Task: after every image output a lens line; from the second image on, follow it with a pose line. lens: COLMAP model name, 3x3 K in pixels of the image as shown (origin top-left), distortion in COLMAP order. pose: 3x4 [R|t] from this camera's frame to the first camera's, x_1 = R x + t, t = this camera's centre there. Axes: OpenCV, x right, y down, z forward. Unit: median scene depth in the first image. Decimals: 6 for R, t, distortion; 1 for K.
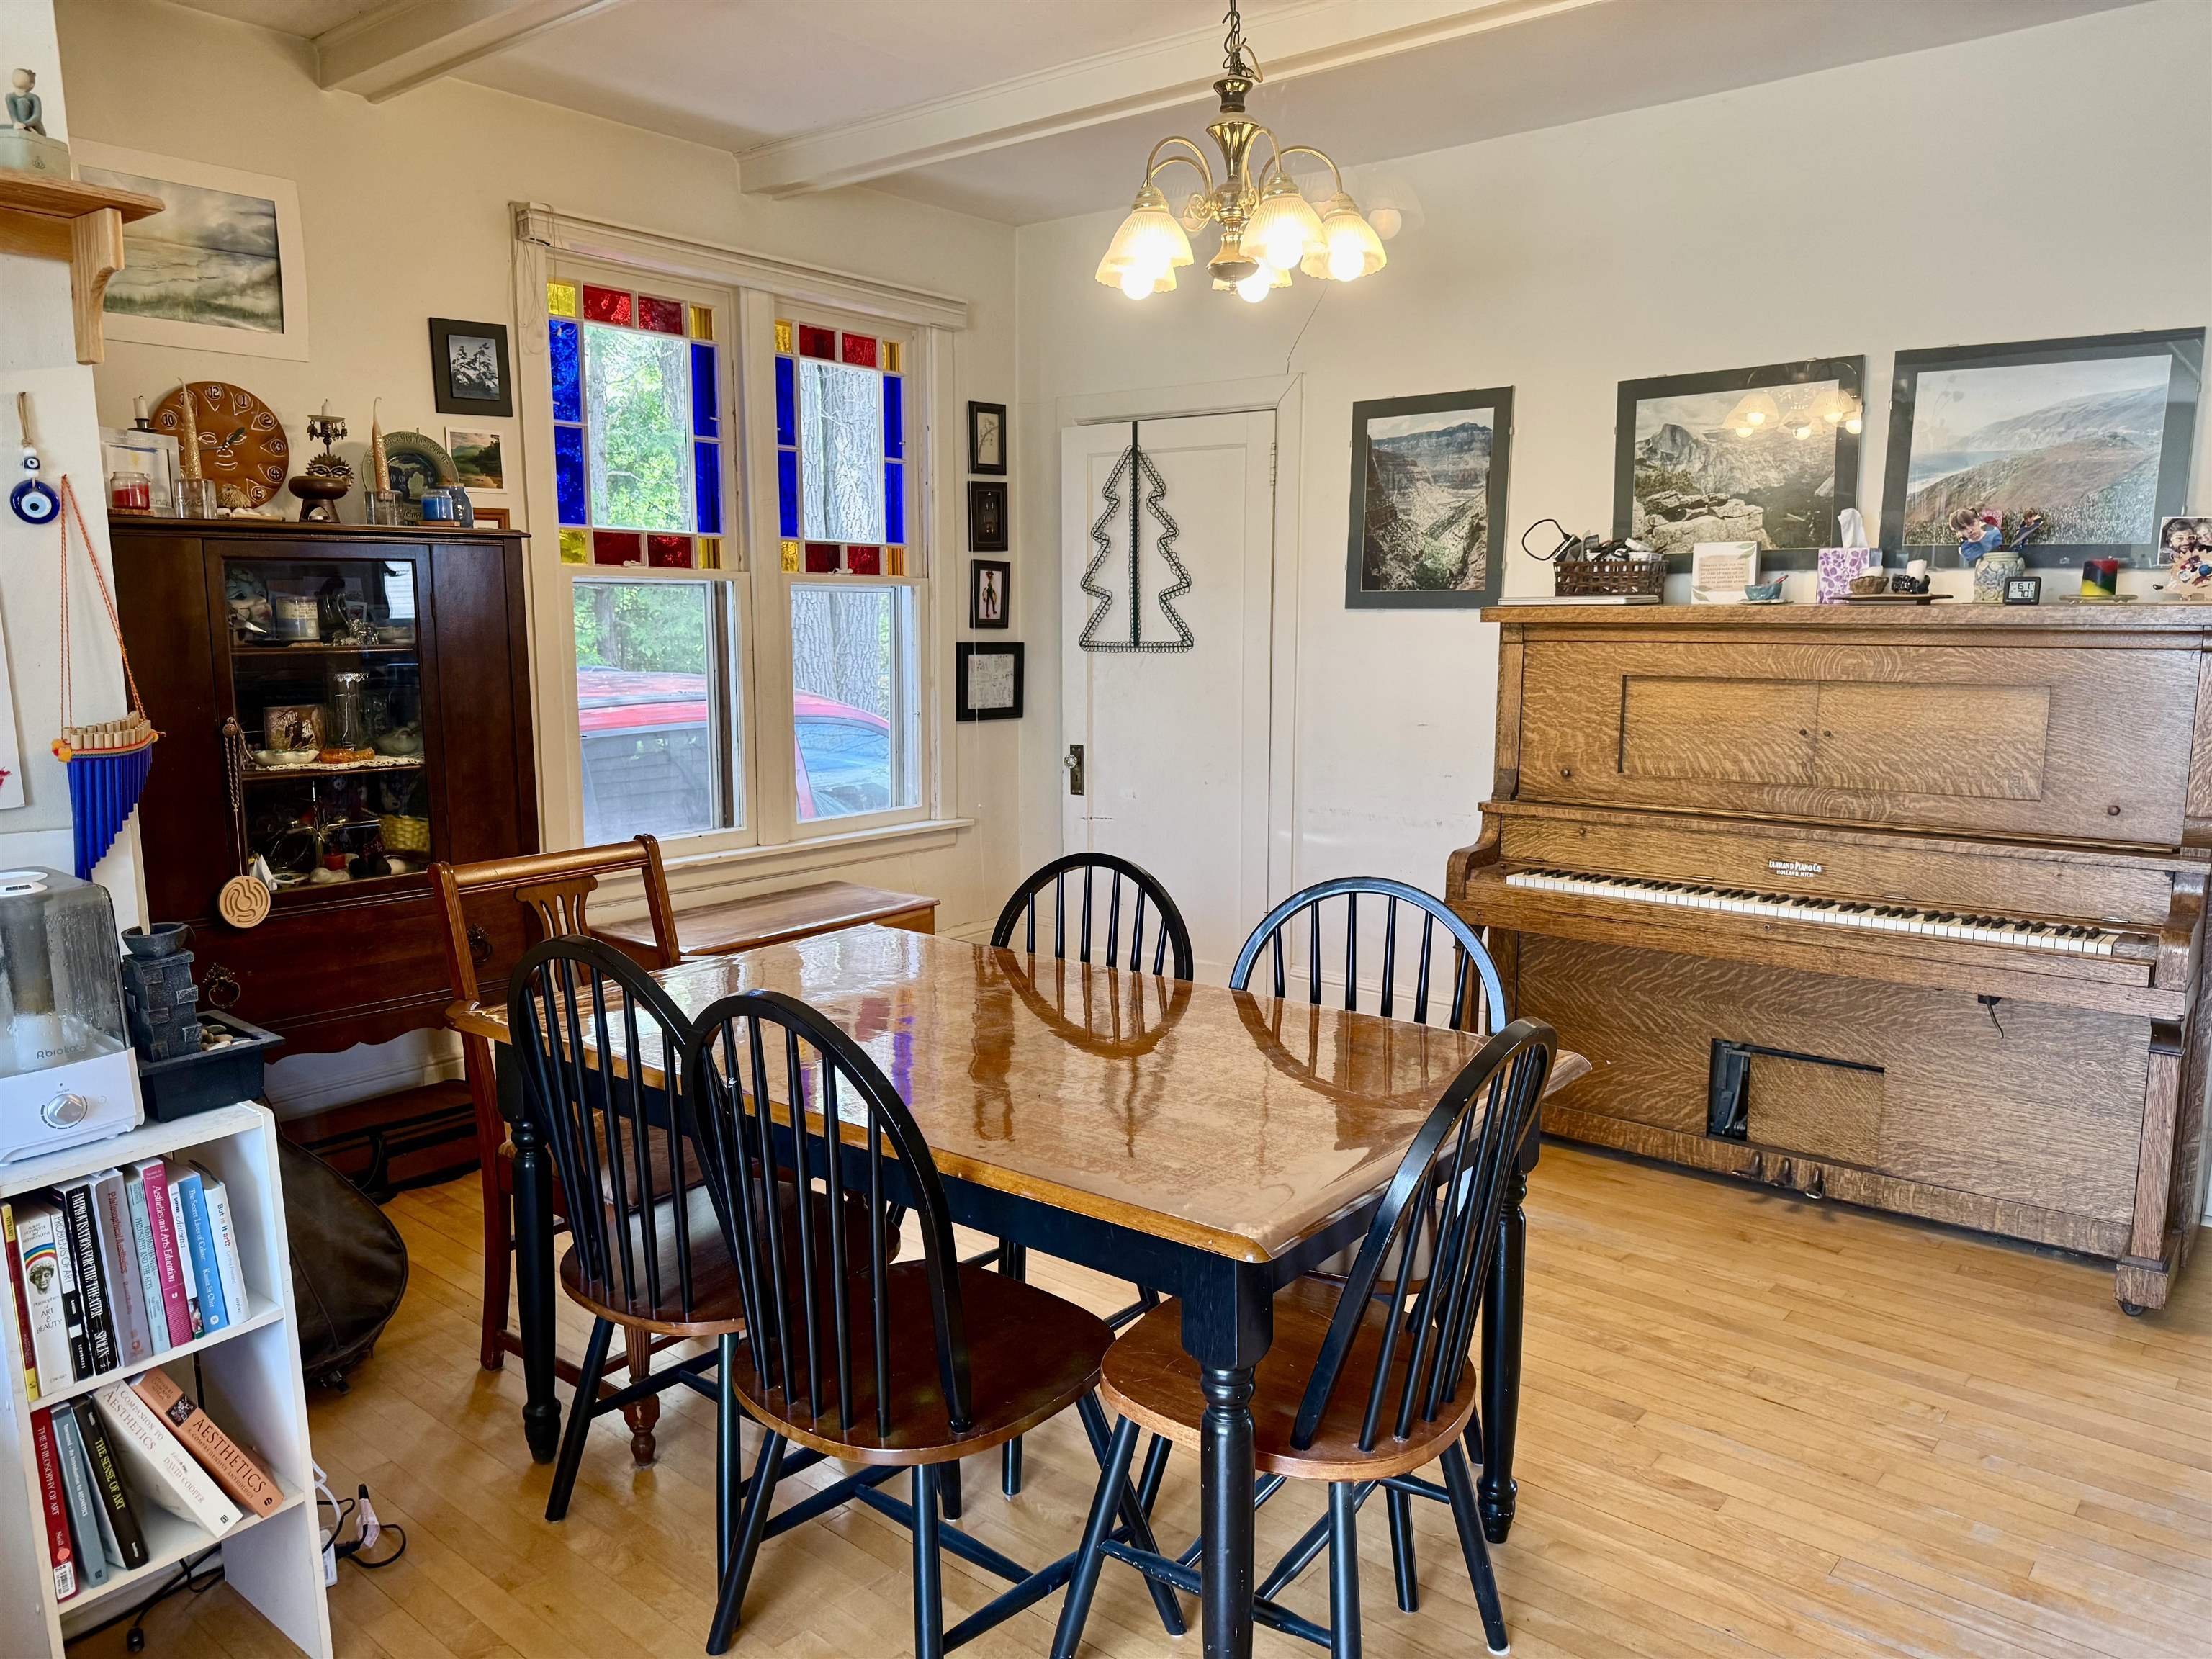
lens RADIAL K [[1545.5, 0, 1107.3], [0, 1545.5, 903.3], [0, 0, 1]] dist [-0.012121, -0.060030]
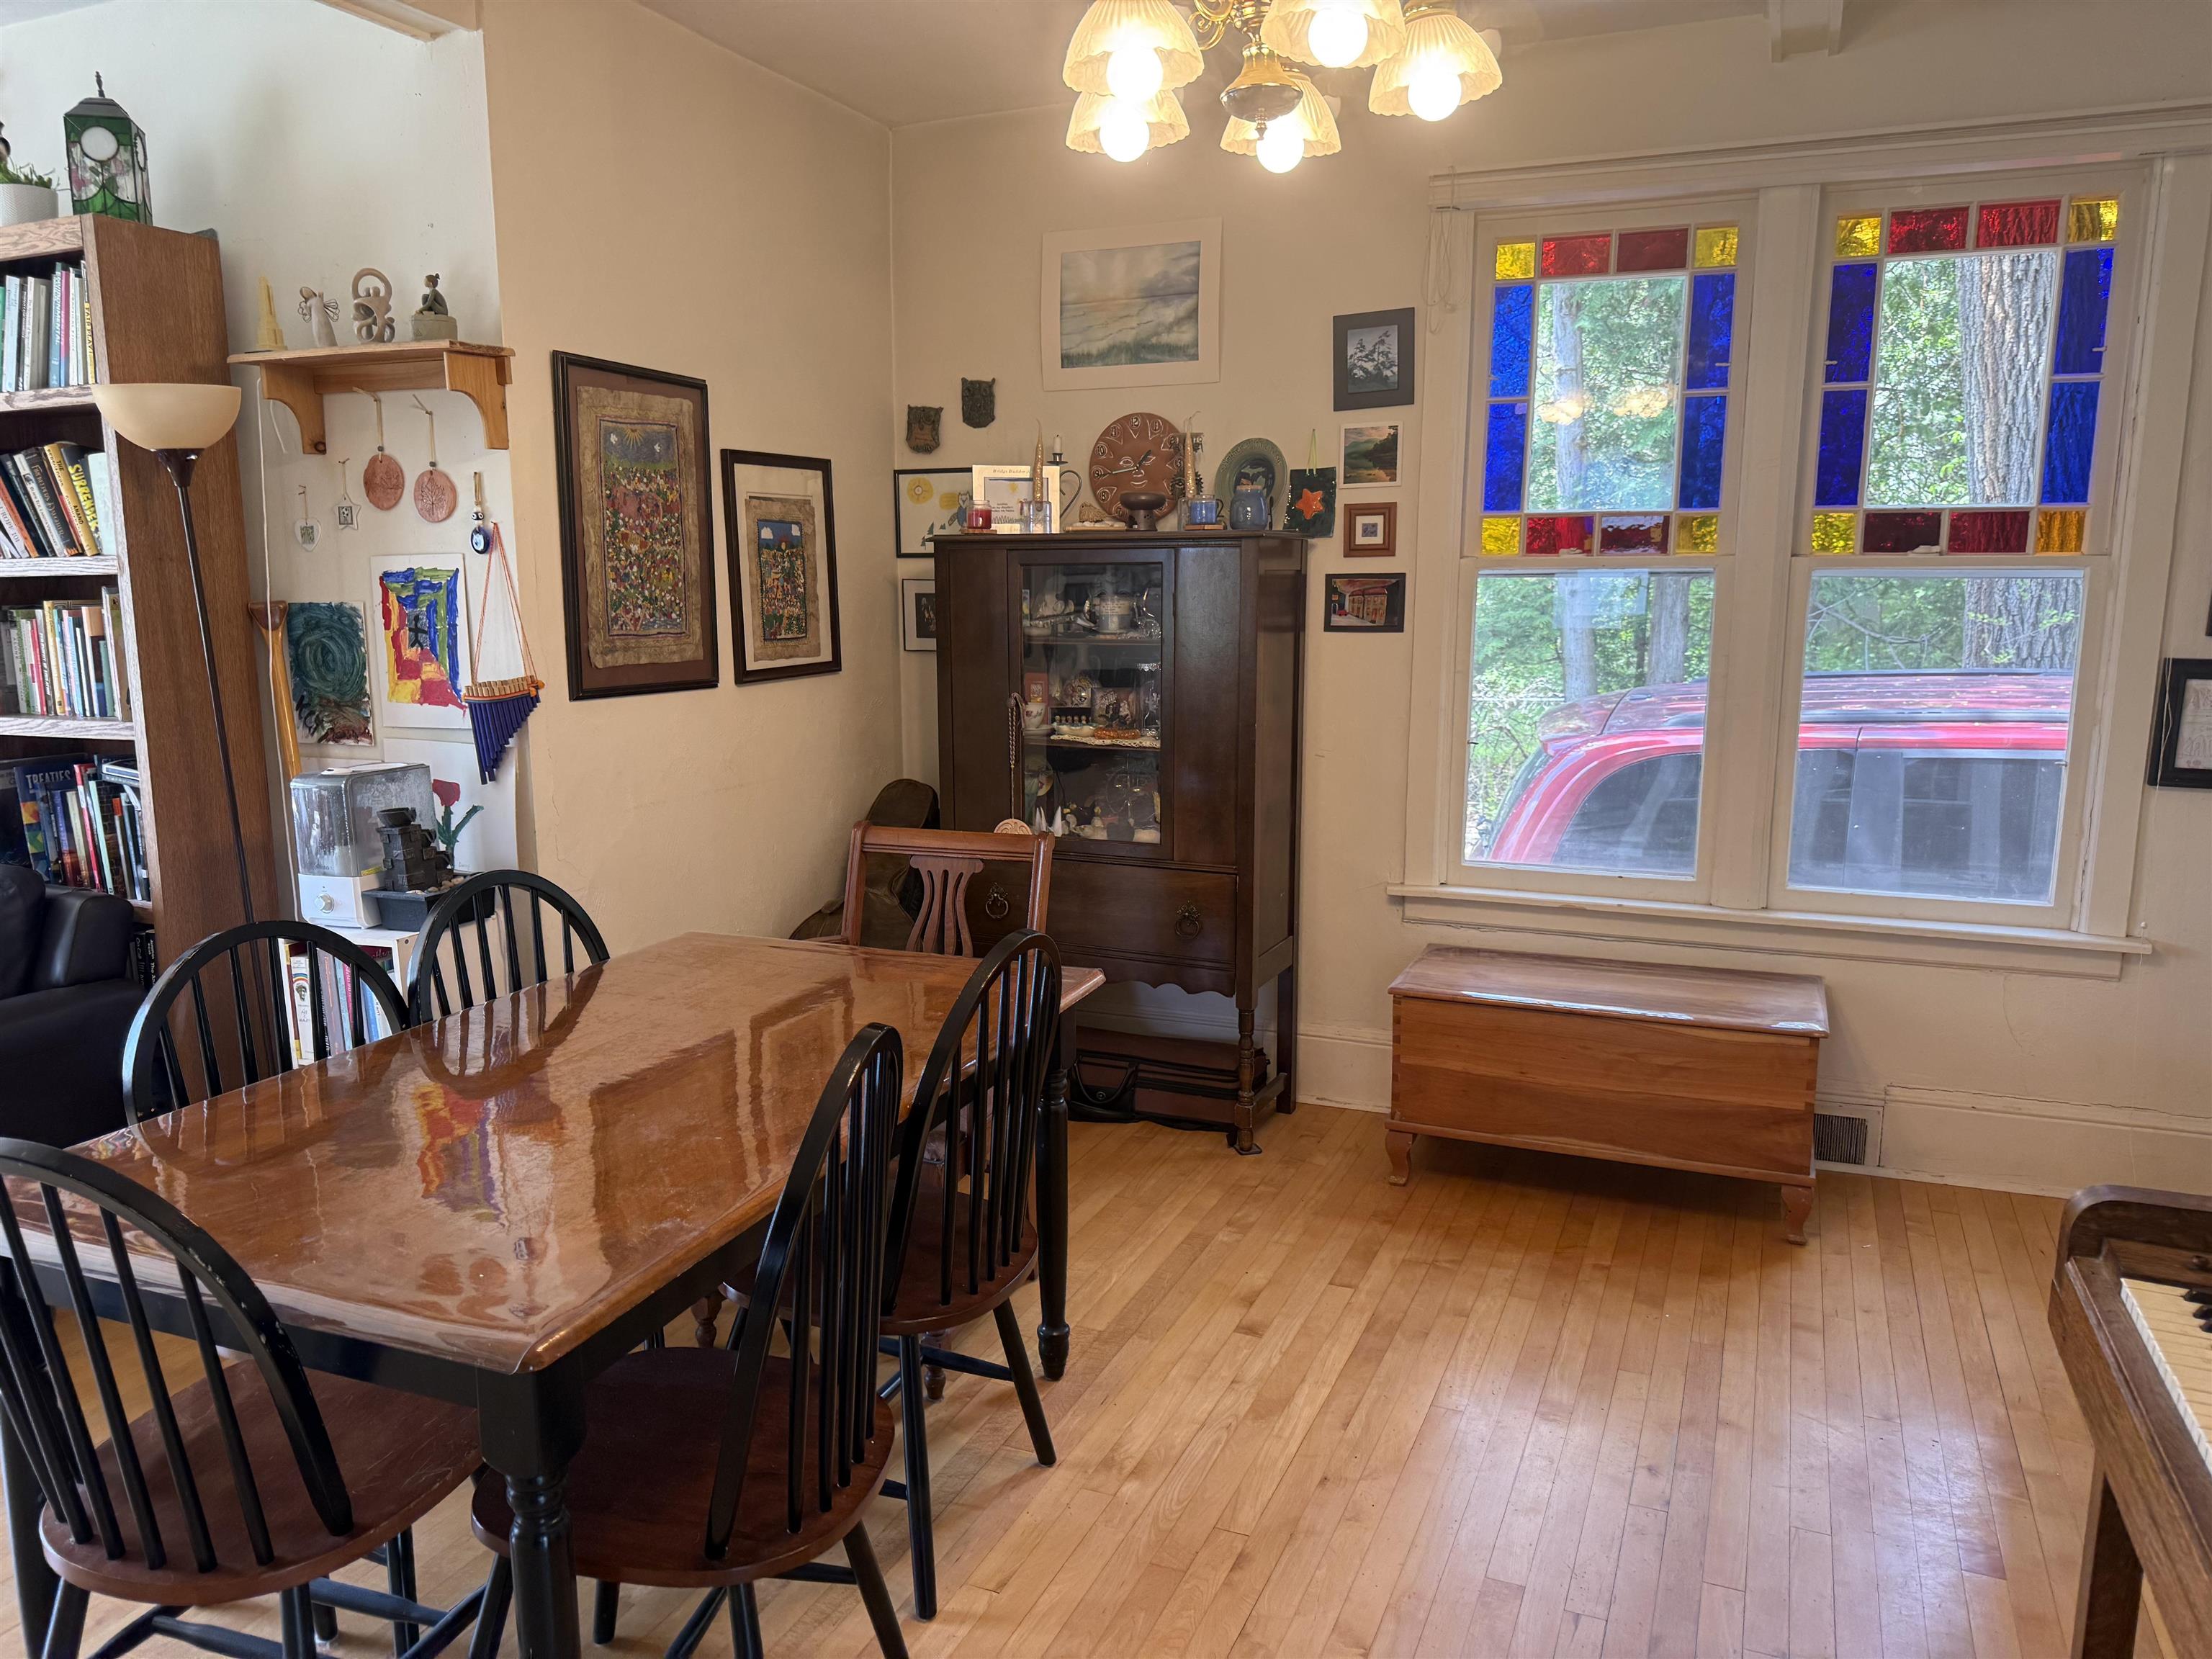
lens RADIAL K [[1545.5, 0, 1107.3], [0, 1545.5, 903.3], [0, 0, 1]] dist [-0.012121, -0.060030]
pose [[0.258331, 0.170588, -0.950876, 0.535807], [-0.173533, 0.976470, 0.128034, -0.106903], [0.950343, 0.131933, 0.281855, 0.607126]]
